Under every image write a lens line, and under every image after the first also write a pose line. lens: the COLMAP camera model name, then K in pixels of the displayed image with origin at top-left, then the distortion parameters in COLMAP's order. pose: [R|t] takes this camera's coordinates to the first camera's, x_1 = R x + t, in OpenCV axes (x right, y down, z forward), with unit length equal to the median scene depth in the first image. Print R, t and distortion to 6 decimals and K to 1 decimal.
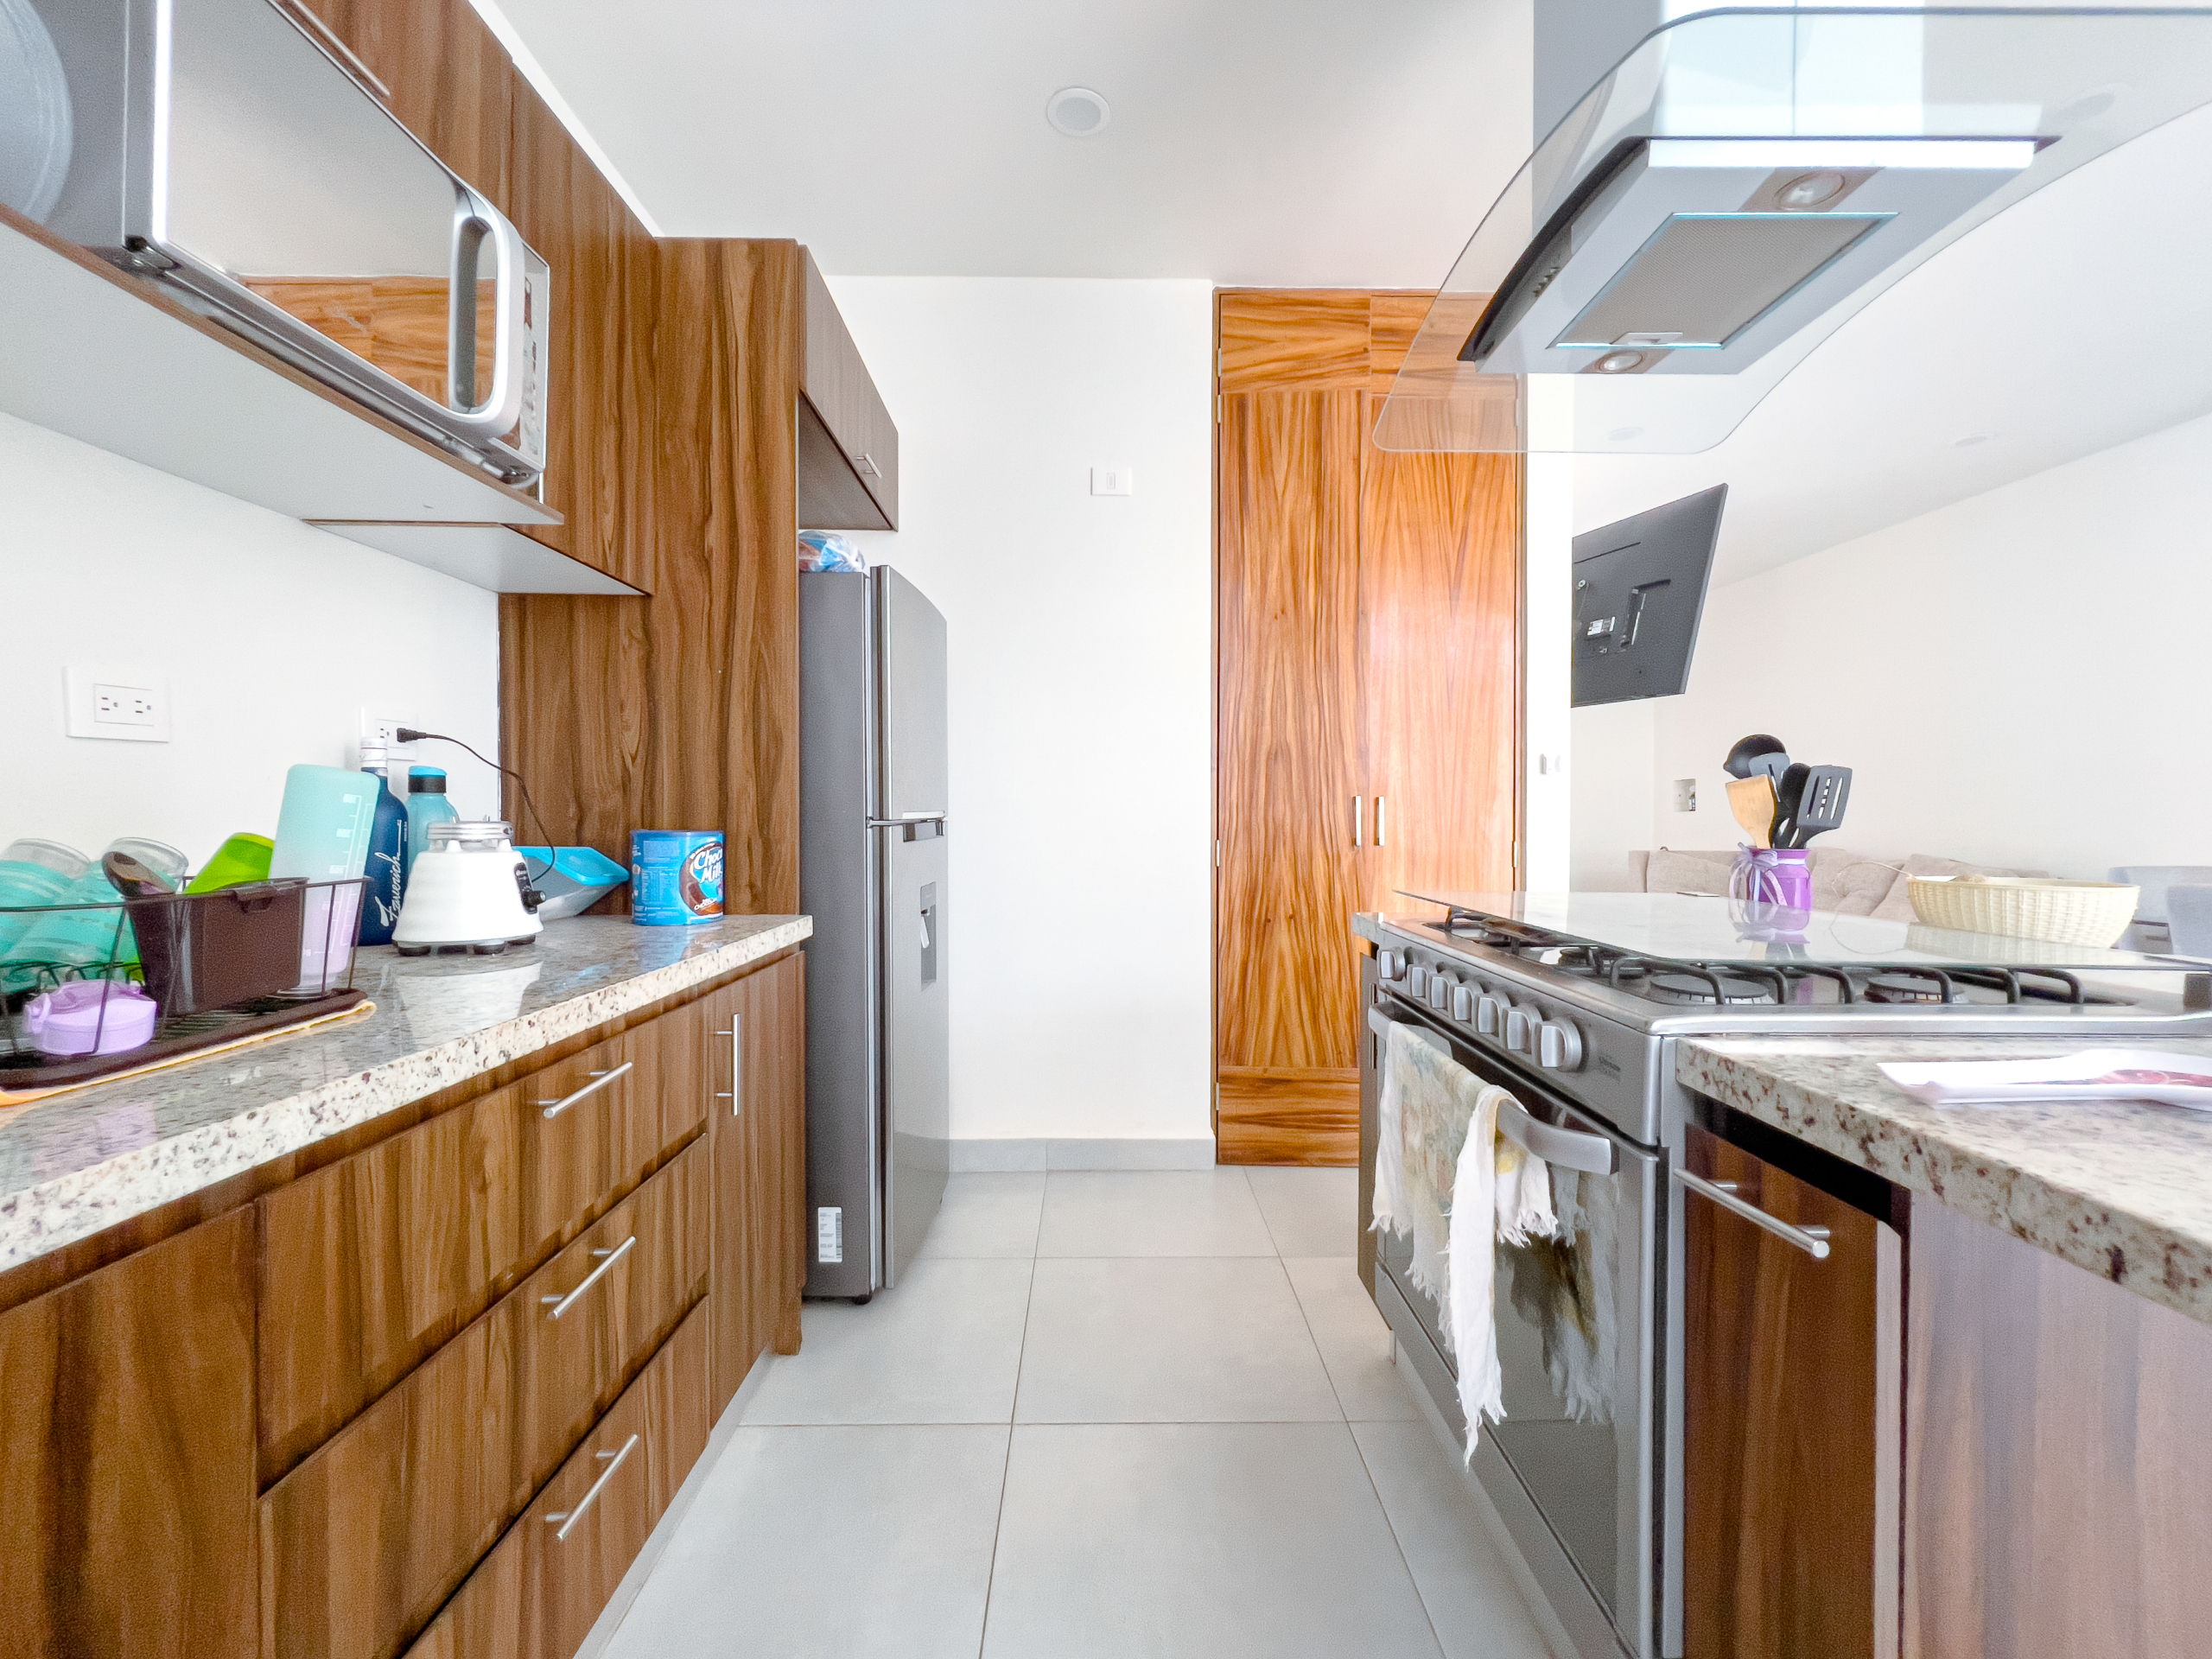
lens RADIAL K [[913.8, 0, 1106.0], [0, 913.8, 829.5], [0, 0, 1]] dist [-0.002630, 0.000250]
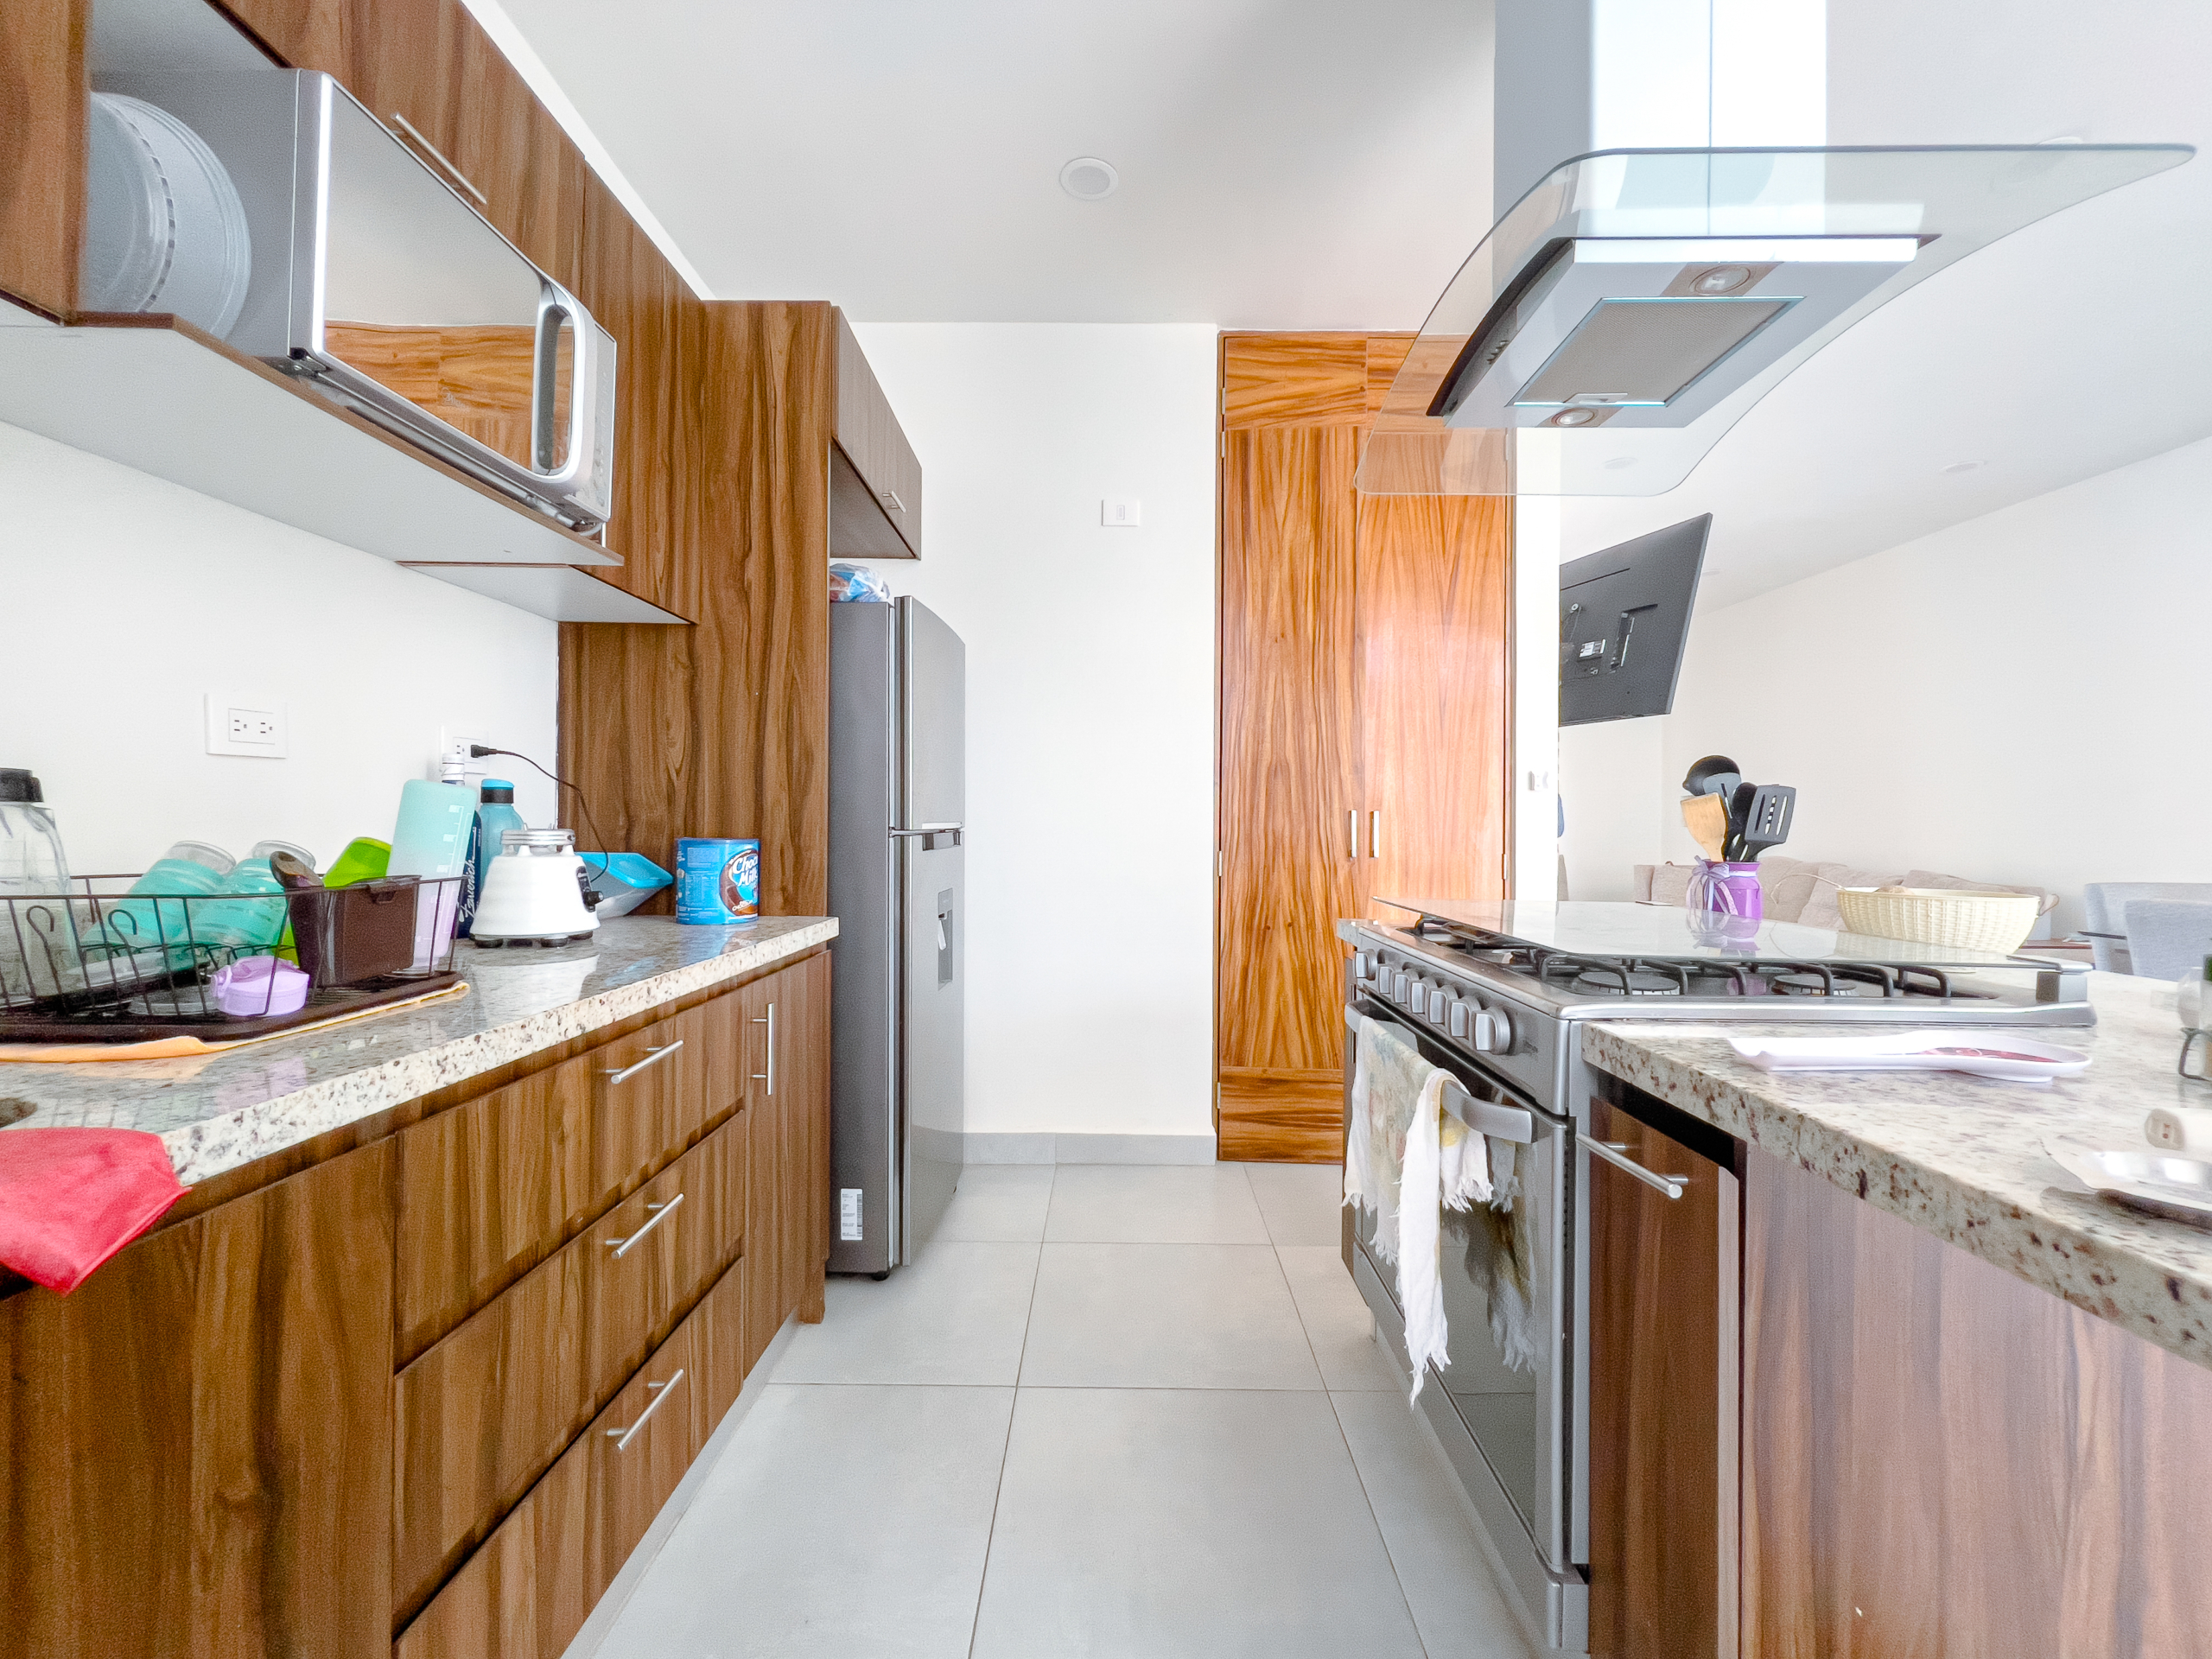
lens RADIAL K [[905.1, 0, 1106.0], [0, 905.1, 829.5], [0, 0, 1]] dist [-0.001256, -0.000335]
pose [[0.999767, 0.006102, -0.020704, 0.026575], [-0.006366, 0.999899, -0.012704, 0.001583], [0.020625, 0.012832, 0.999705, -0.102672]]
